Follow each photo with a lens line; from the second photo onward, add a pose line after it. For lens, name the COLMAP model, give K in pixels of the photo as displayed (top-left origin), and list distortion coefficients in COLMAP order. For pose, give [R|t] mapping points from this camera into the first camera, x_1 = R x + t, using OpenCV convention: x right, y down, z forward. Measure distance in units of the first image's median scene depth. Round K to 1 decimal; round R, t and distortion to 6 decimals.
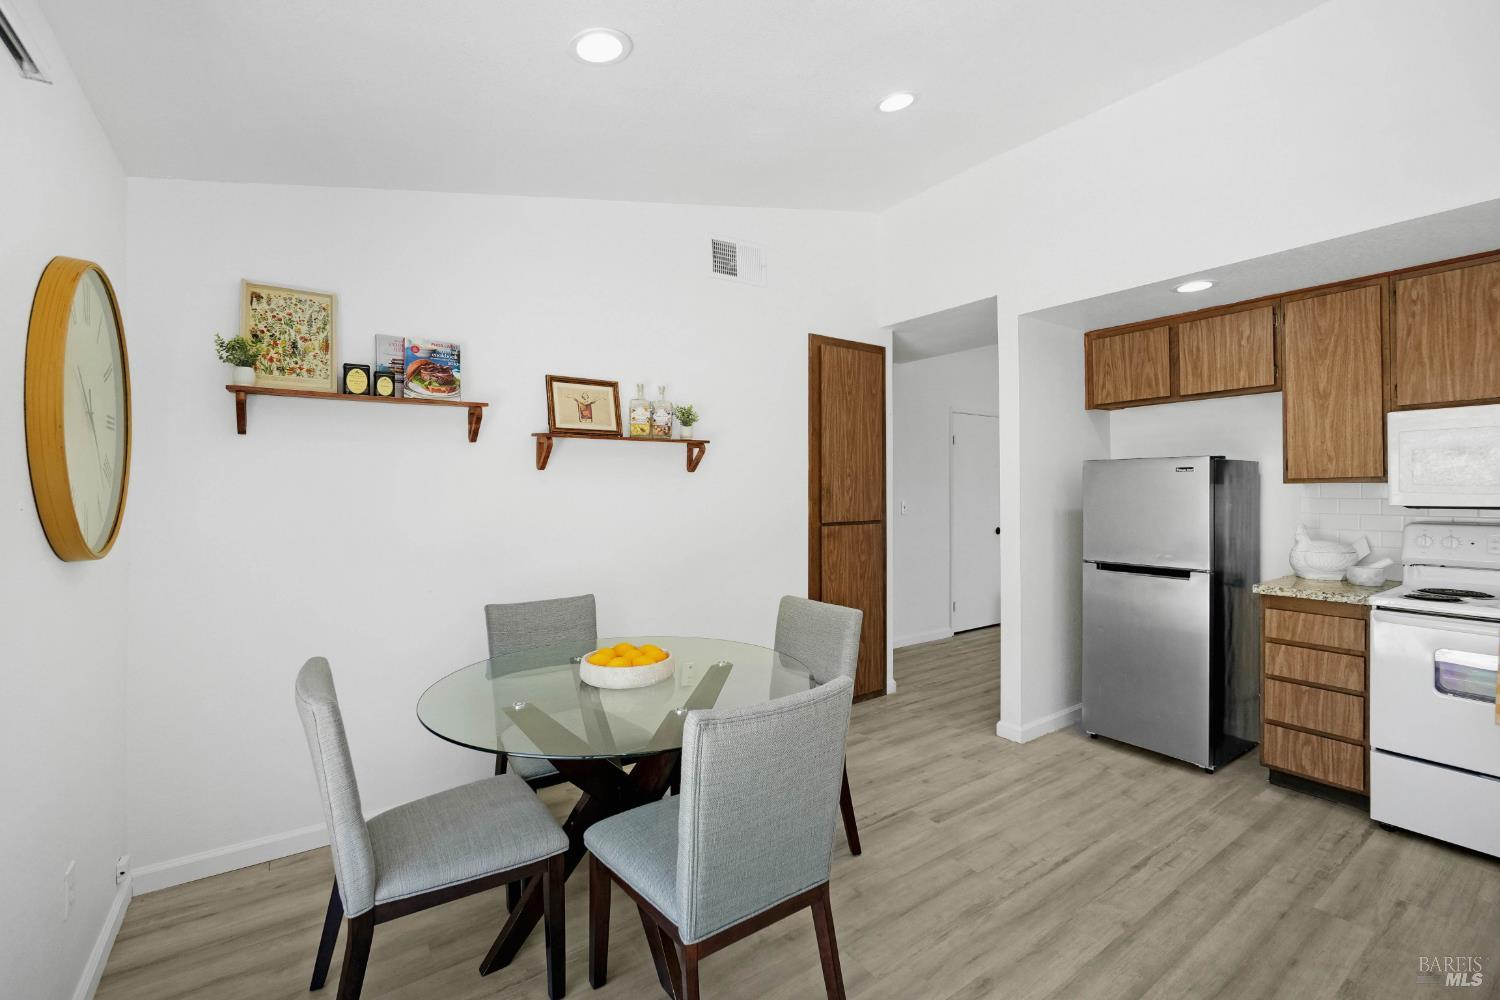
lens RADIAL K [[652.5, 0, 749.3], [0, 652.5, 494.3], [0, 0, 1]] dist [-0.010803, 0.004774]
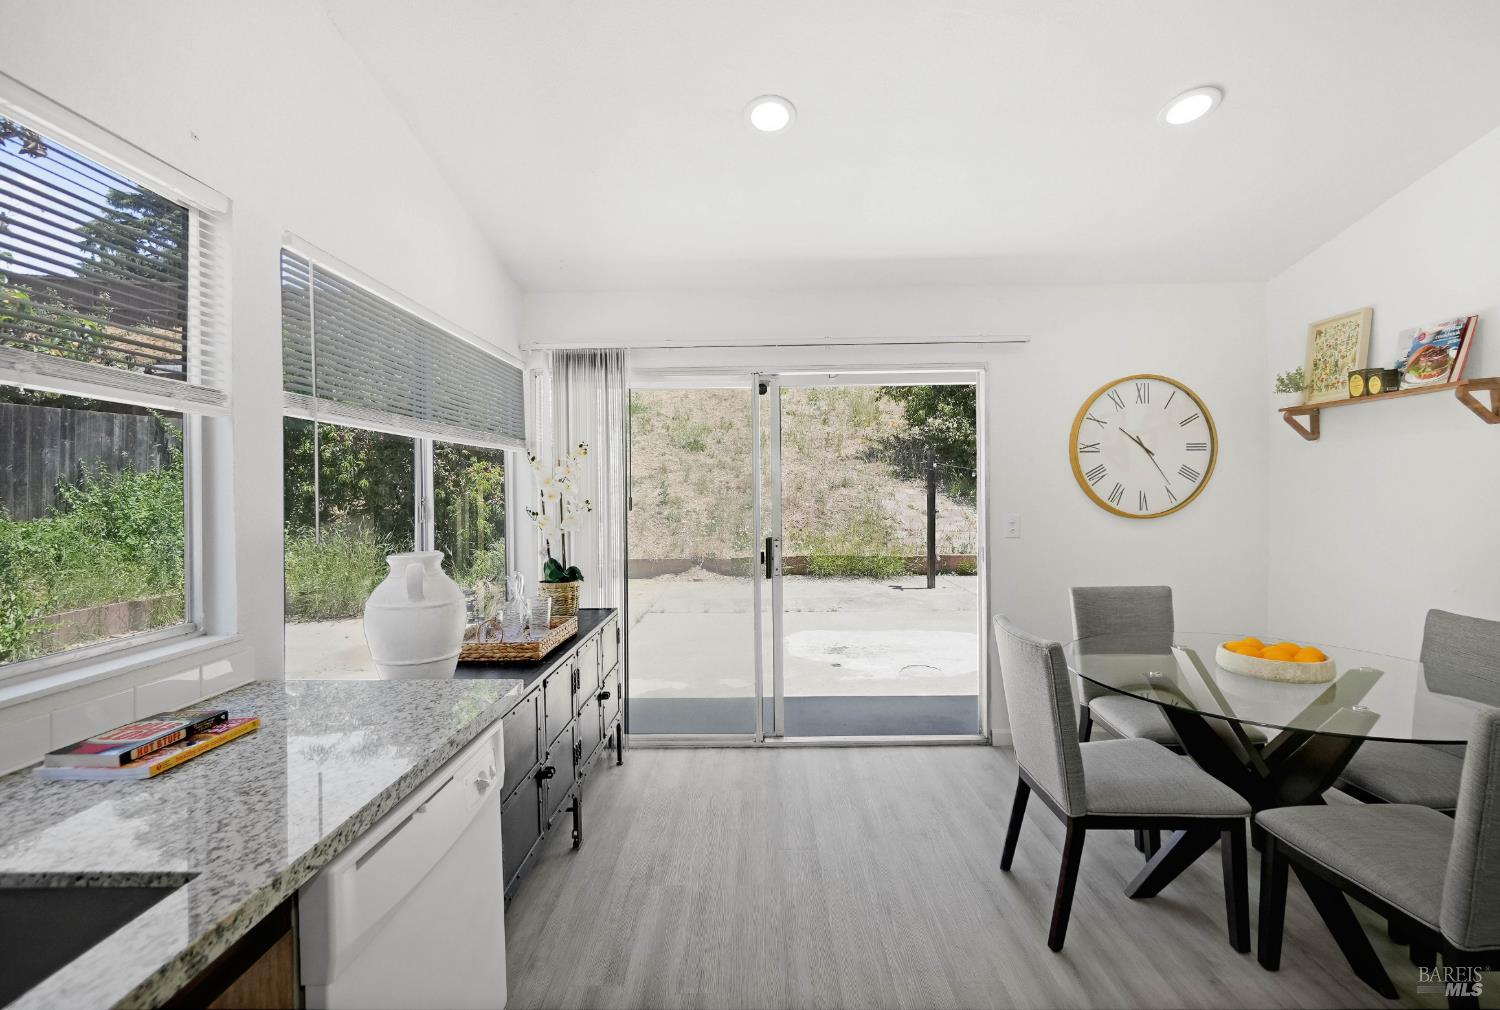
lens RADIAL K [[652.5, 0, 754.1], [0, 652.5, 492.2], [0, 0, 1]] dist [-0.001012, 0.000044]
pose [[-0.581911, 0.013462, -0.813141, 0.826487], [0.010644, 0.999903, 0.008937, -0.008994], [0.813183, -0.003454, -0.581998, 0.718847]]
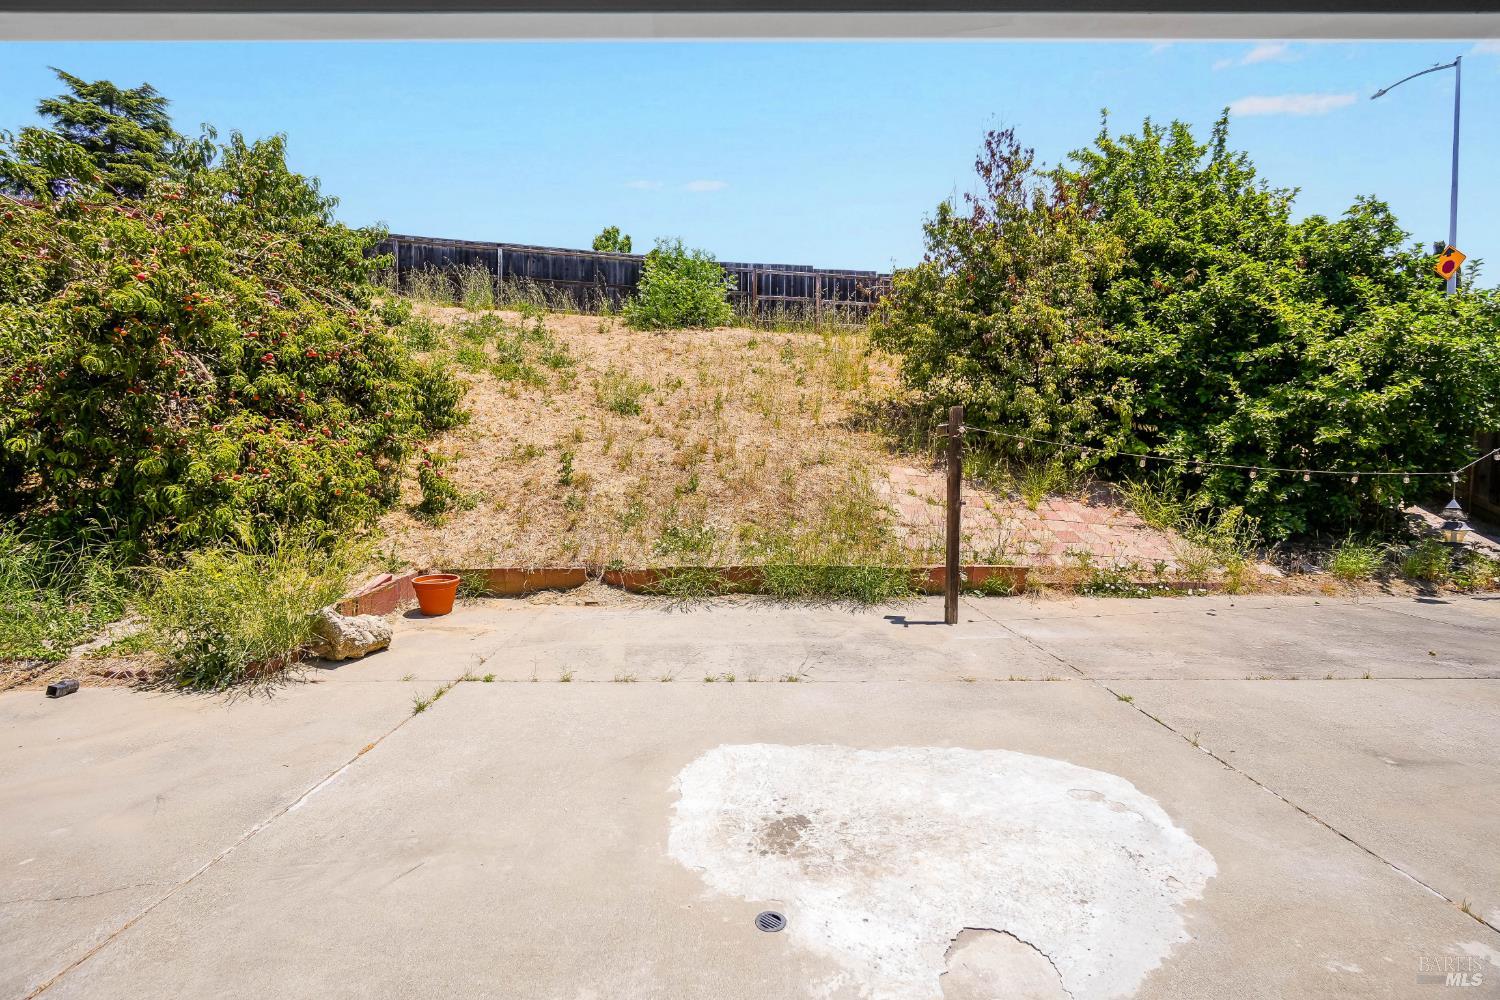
lens RADIAL K [[645.9, 0, 750.0], [0, 645.9, 500.0], [0, 0, 1]] dist [-0.004754, -0.000050]
pose [[-0.567170, 0.042354, -0.822511, -0.279199], [-0.001996, 0.998603, 0.052798, 0.011594], [0.823598, 0.031587, -0.566294, 0.173046]]
